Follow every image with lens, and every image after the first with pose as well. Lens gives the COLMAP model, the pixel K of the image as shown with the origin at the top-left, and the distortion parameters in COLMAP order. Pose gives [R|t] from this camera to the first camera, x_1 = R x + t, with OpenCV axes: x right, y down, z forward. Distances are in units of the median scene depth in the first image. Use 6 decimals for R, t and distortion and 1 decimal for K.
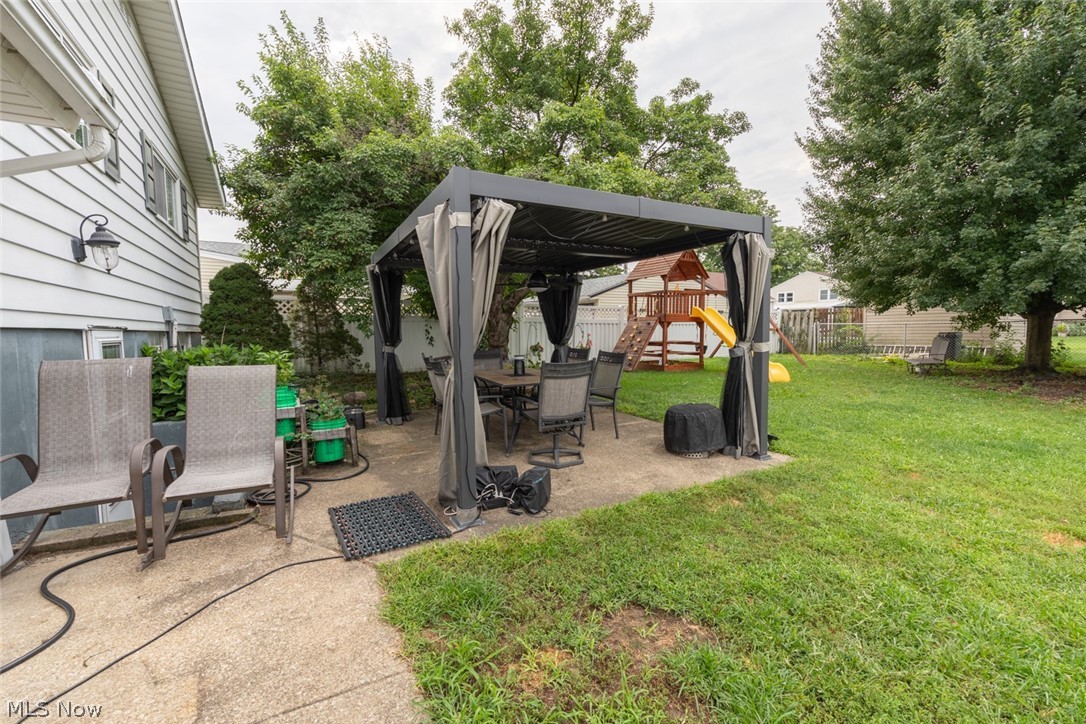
lens RADIAL K [[436.7, 0, 538.3], [0, 436.7, 363.8], [0, 0, 1]] dist [-0.004479, 0.000525]
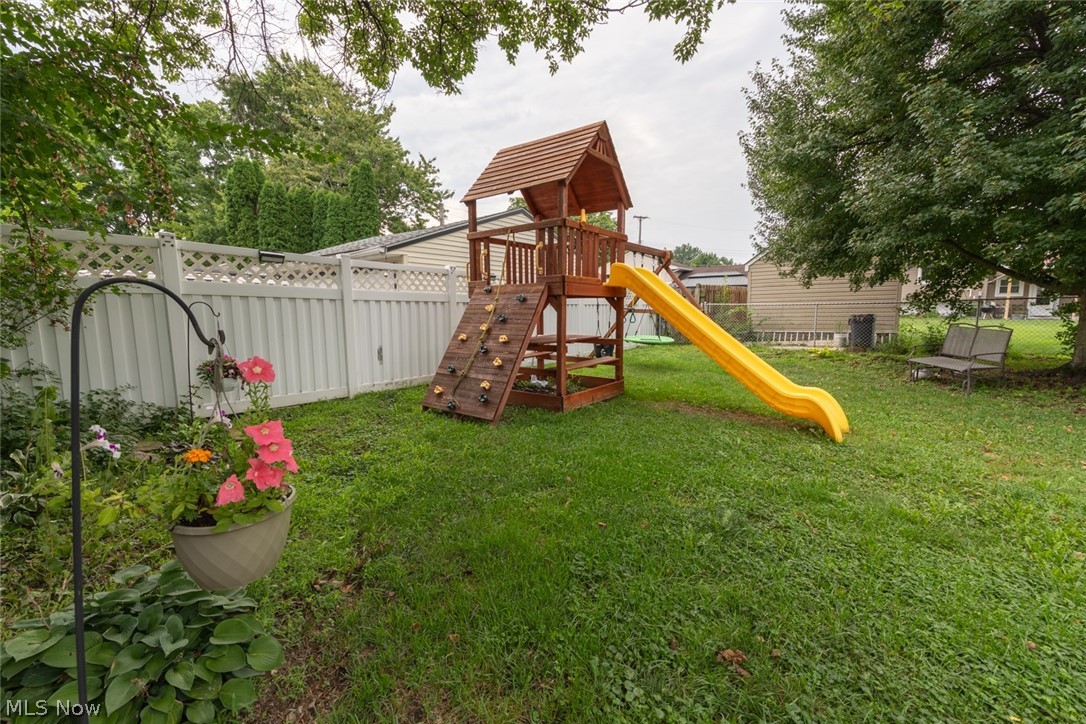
lens RADIAL K [[436.7, 0, 543.7], [0, 436.7, 363.4], [0, 0, 1]] dist [-0.004479, 0.000525]
pose [[0.911603, -0.053603, 0.407563, 0.125000], [0.039440, 0.998293, 0.043081, -0.063742], [-0.409176, -0.023199, 0.912160, 0.802691]]
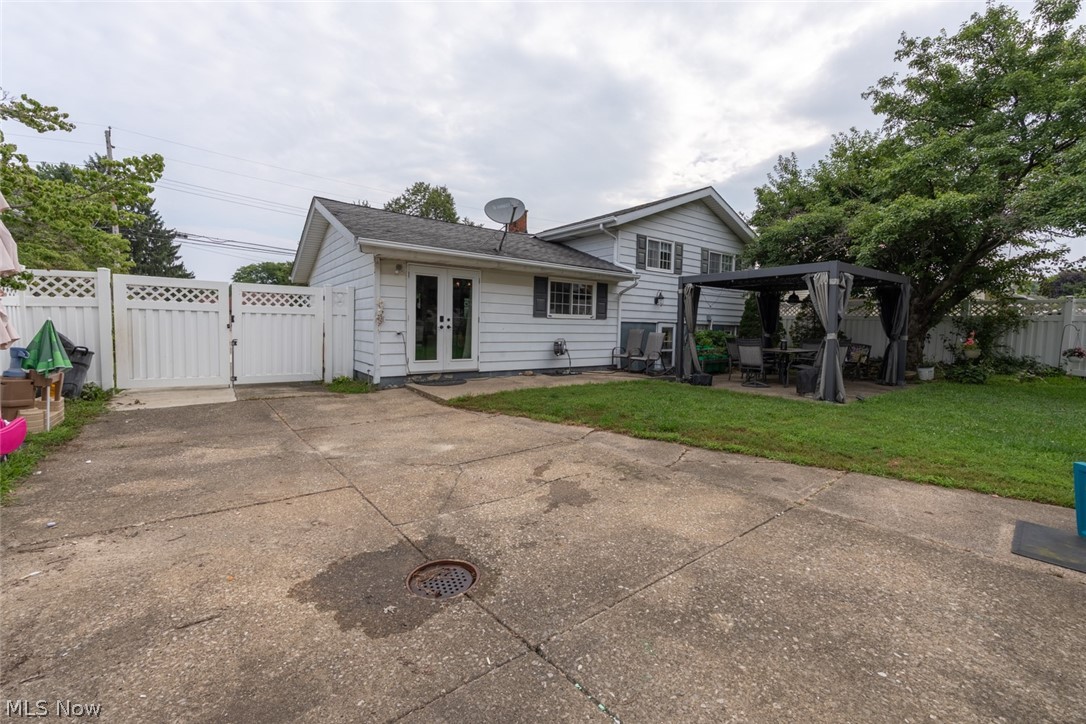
lens RADIAL K [[436.7, 0, 540.5], [0, 436.7, 351.2], [0, 0, 1]] dist [-0.004479, 0.000525]
pose [[0.142241, 0.070547, -0.987315, 0.952924], [-0.092765, 0.994017, 0.057662, 0.014262], [0.985476, 0.083386, 0.147934, -0.176691]]
